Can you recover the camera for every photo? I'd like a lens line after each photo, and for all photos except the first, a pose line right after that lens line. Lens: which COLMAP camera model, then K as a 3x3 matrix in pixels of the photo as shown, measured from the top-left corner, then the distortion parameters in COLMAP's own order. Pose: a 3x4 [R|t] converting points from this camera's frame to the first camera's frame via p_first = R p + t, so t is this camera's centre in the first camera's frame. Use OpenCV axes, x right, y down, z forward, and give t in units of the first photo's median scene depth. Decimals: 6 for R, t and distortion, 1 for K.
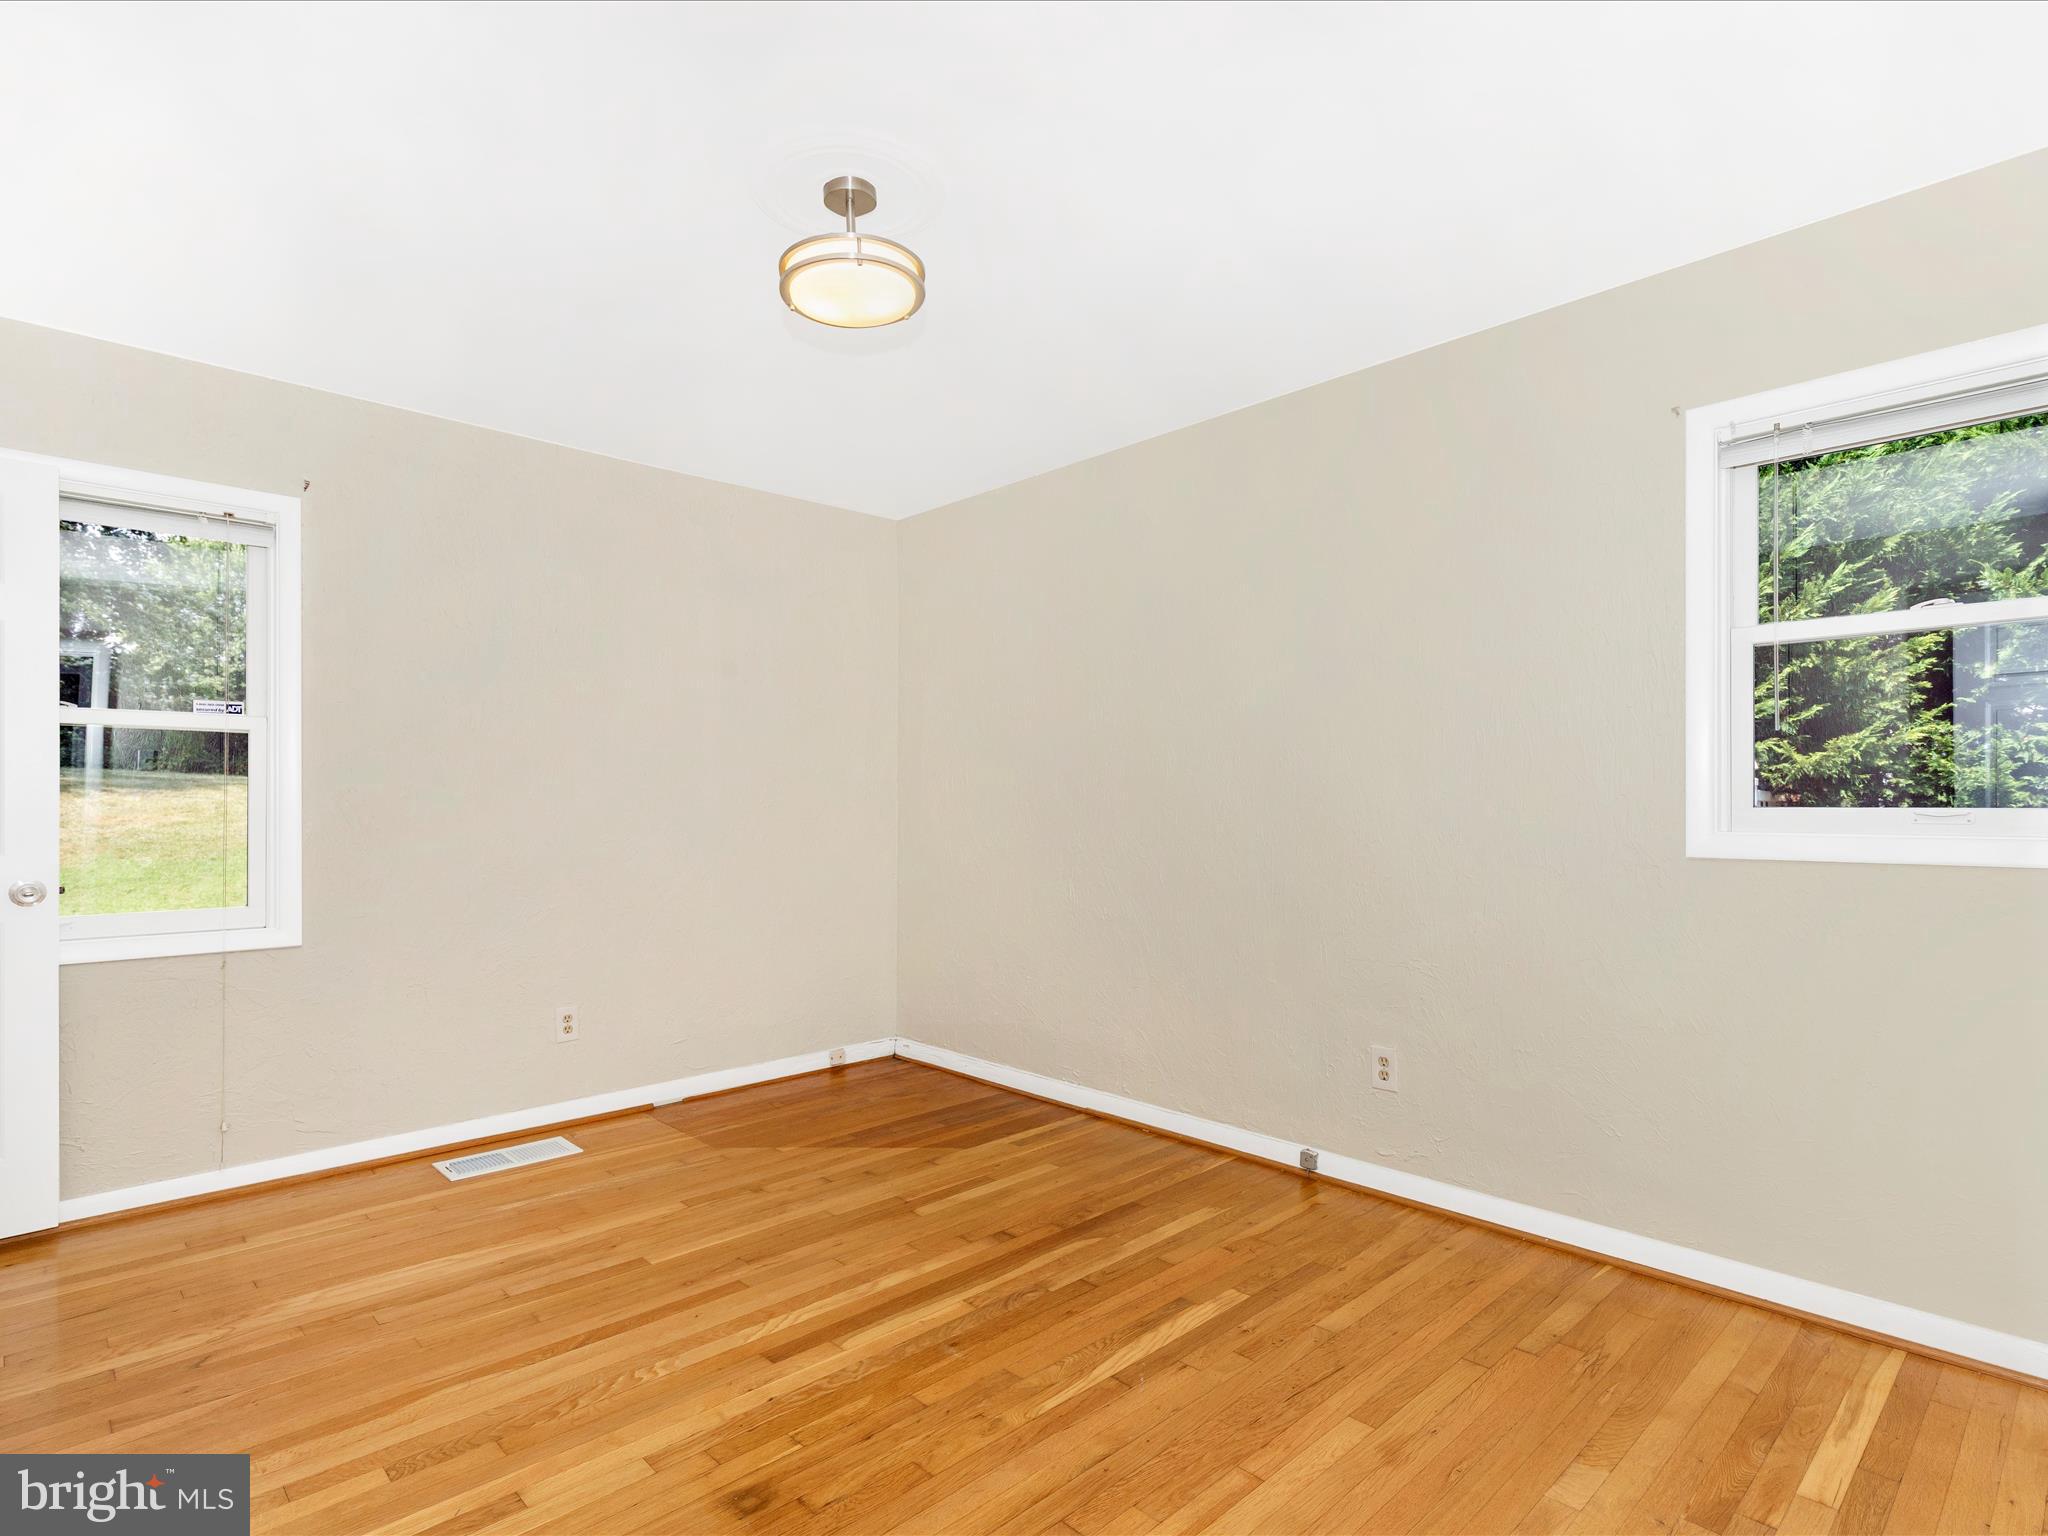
lens RADIAL K [[1094.3, 0, 1063.6], [0, 1094.3, 807.0], [0, 0, 1]] dist [-0.000751, -0.000657]
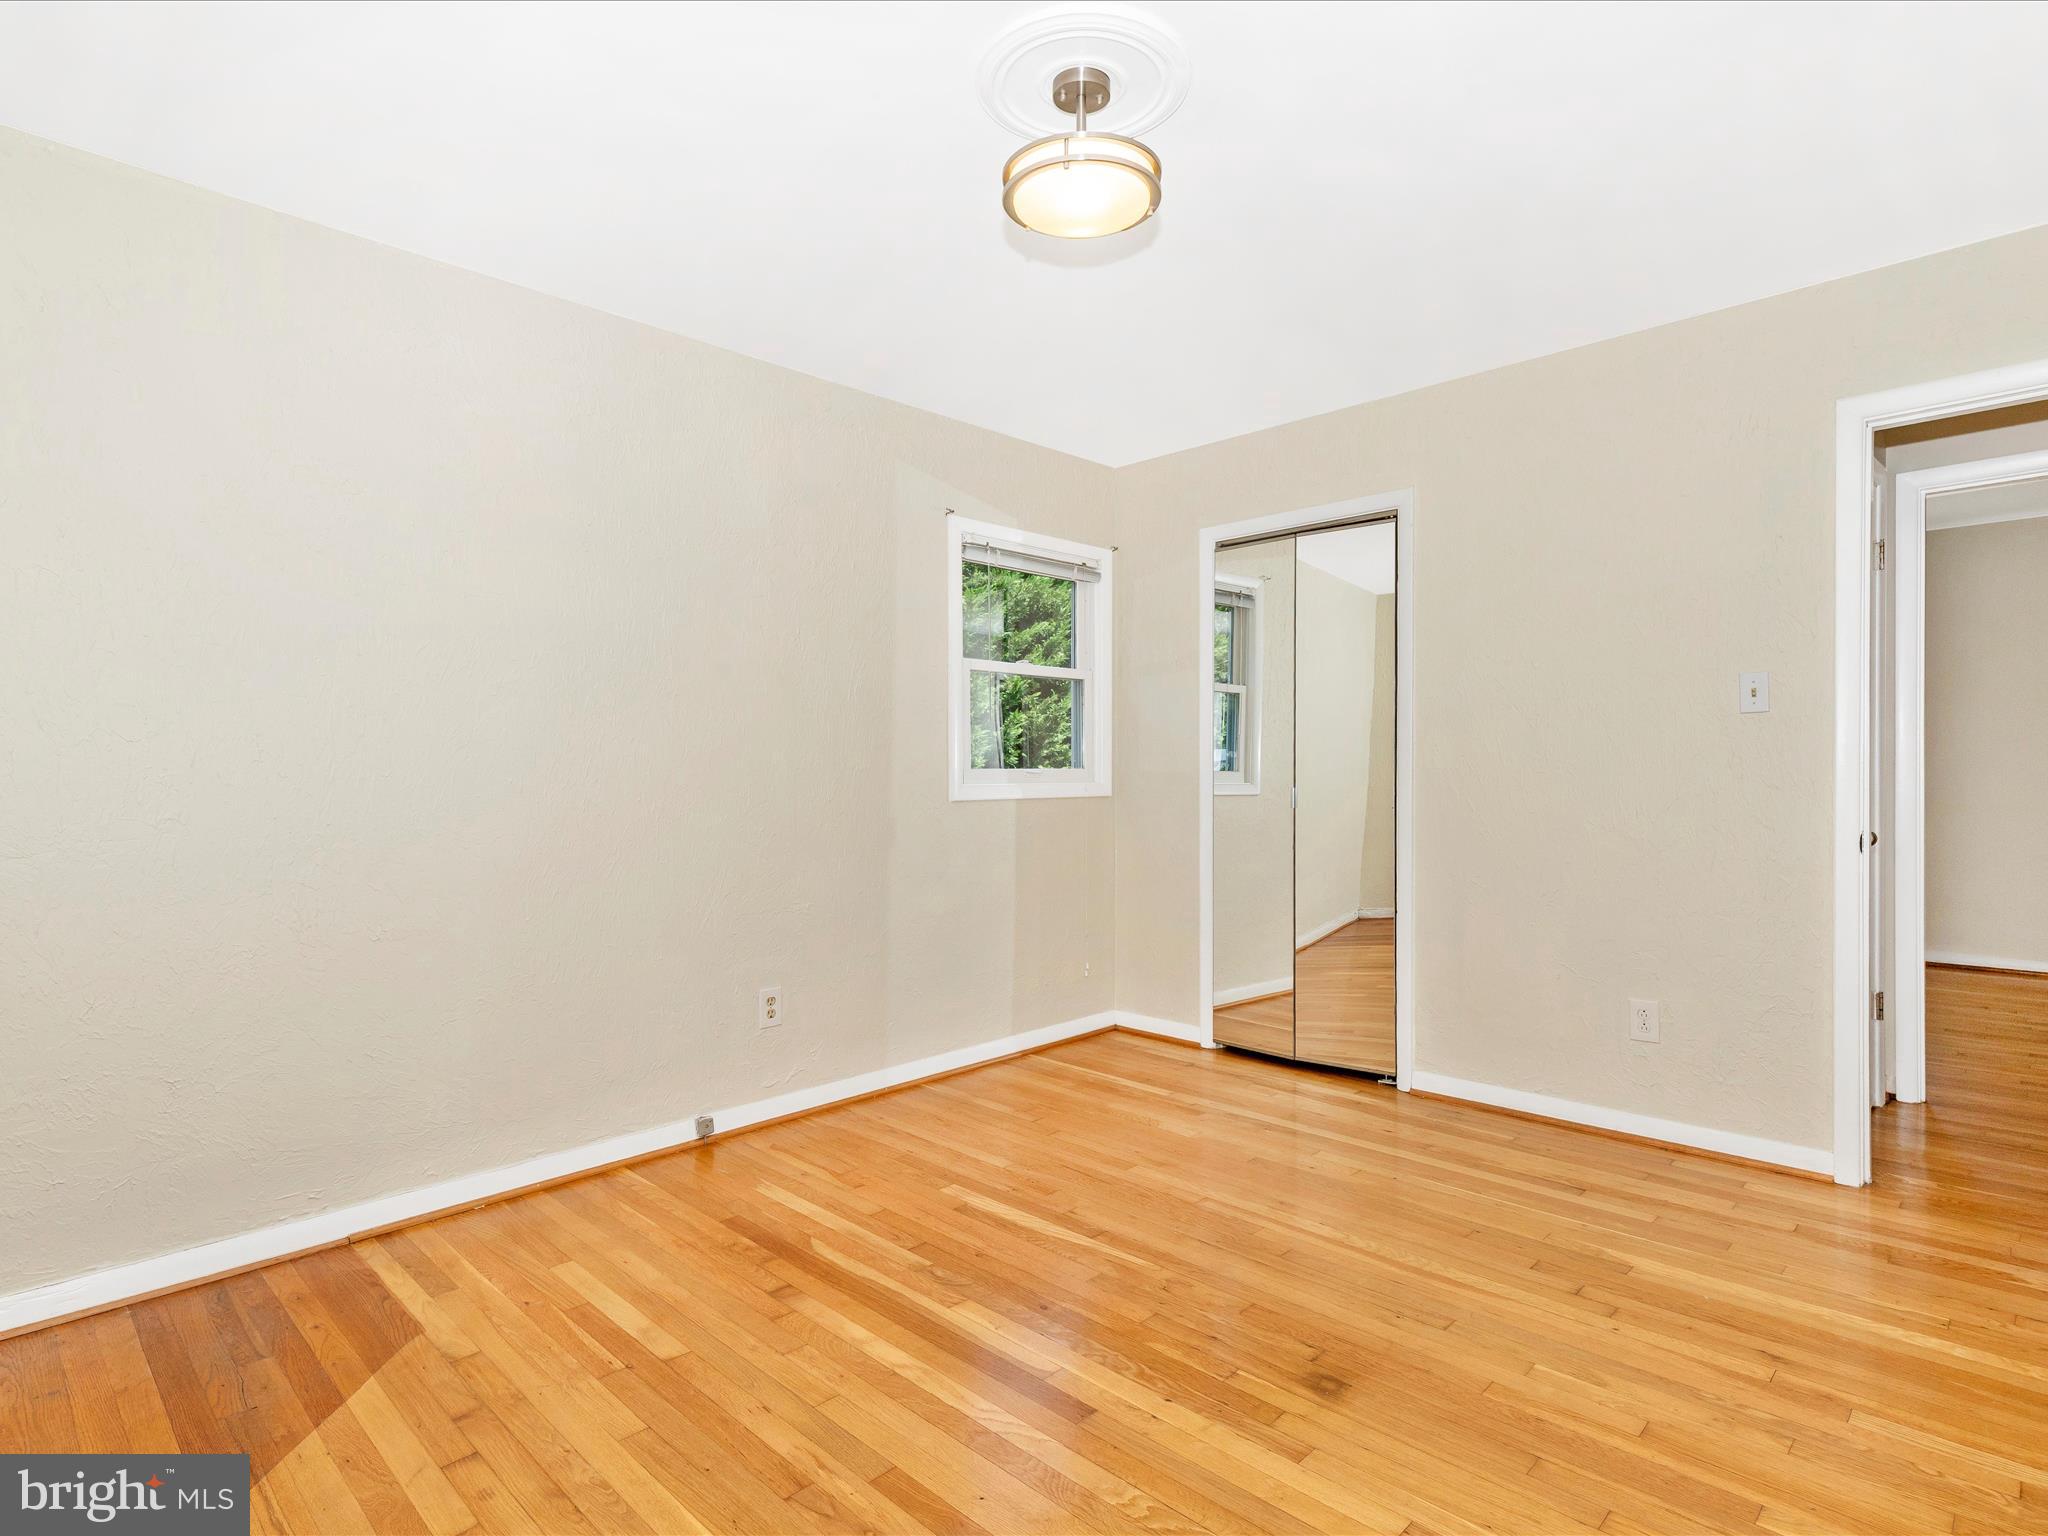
lens RADIAL K [[1057.1, 0, 1029.7], [0, 1057.1, 775.7], [0, 0, 1]] dist [0.007115, -0.000975]
pose [[-0.024351, -0.002903, 0.999699, -0.969027], [0.014569, 0.999889, 0.003259, 0.007189], [-0.999597, 0.014644, -0.024306, 0.945570]]
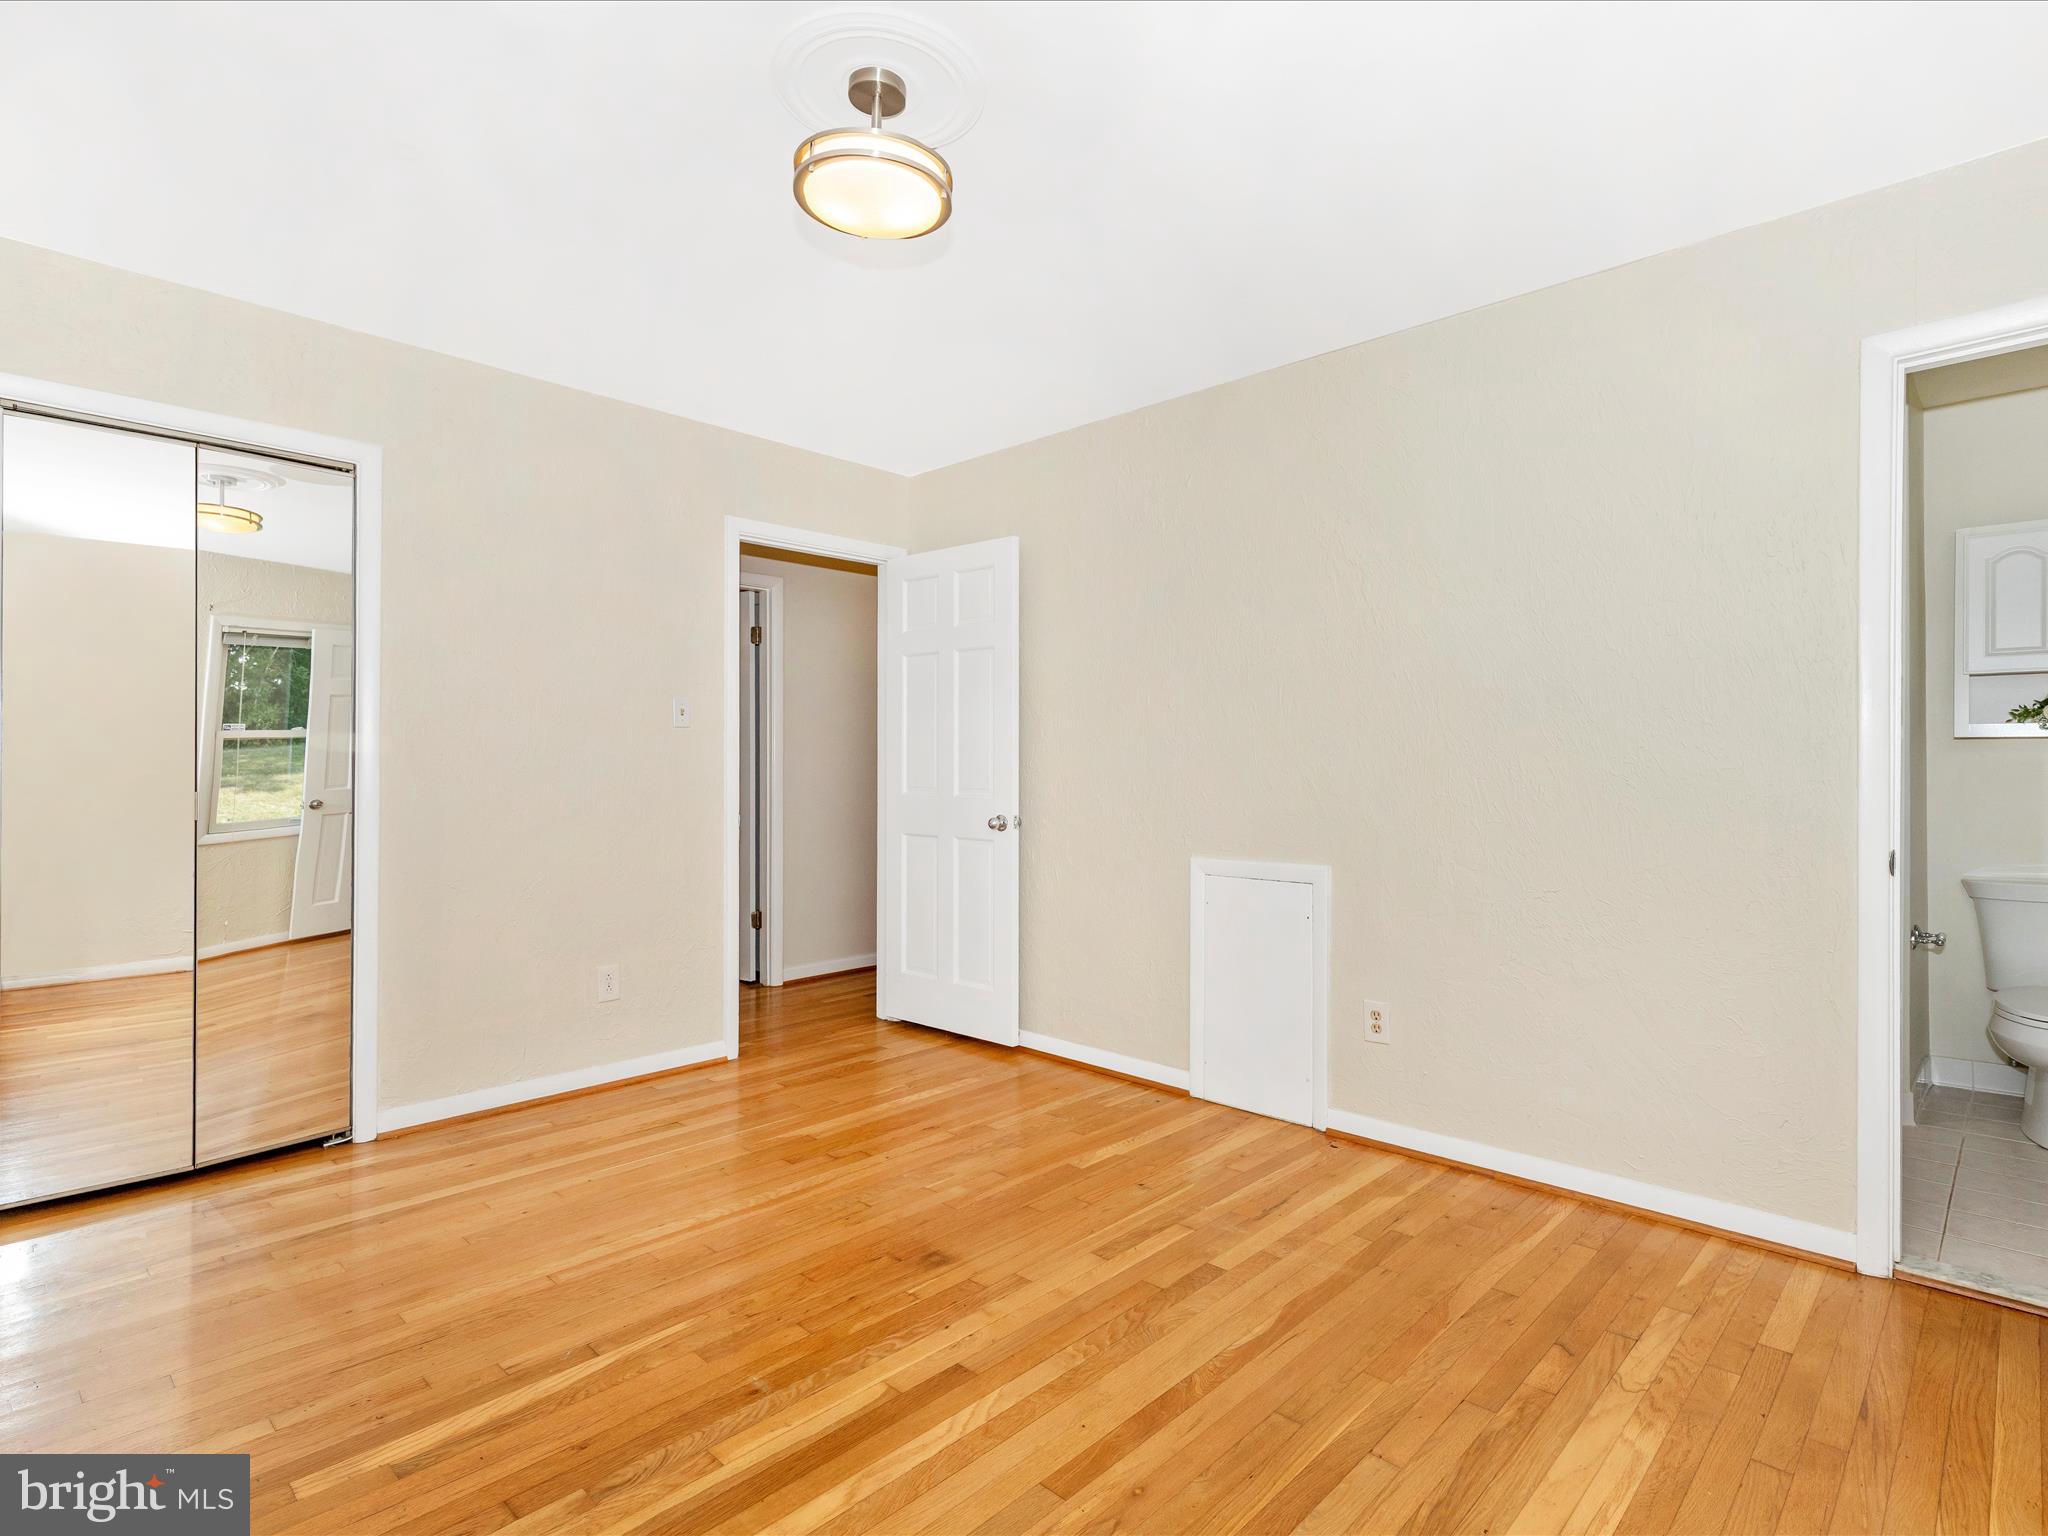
lens RADIAL K [[1028.1, 0, 1040.0], [0, 1028.1, 761.5], [0, 0, 1]] dist [0.003144, -0.001114]
pose [[-0.999662, -0.002081, -0.025921, -0.275866], [-0.002103, 0.999997, 0.000817, 0.000561], [0.025920, 0.000871, -0.999664, 1.657555]]
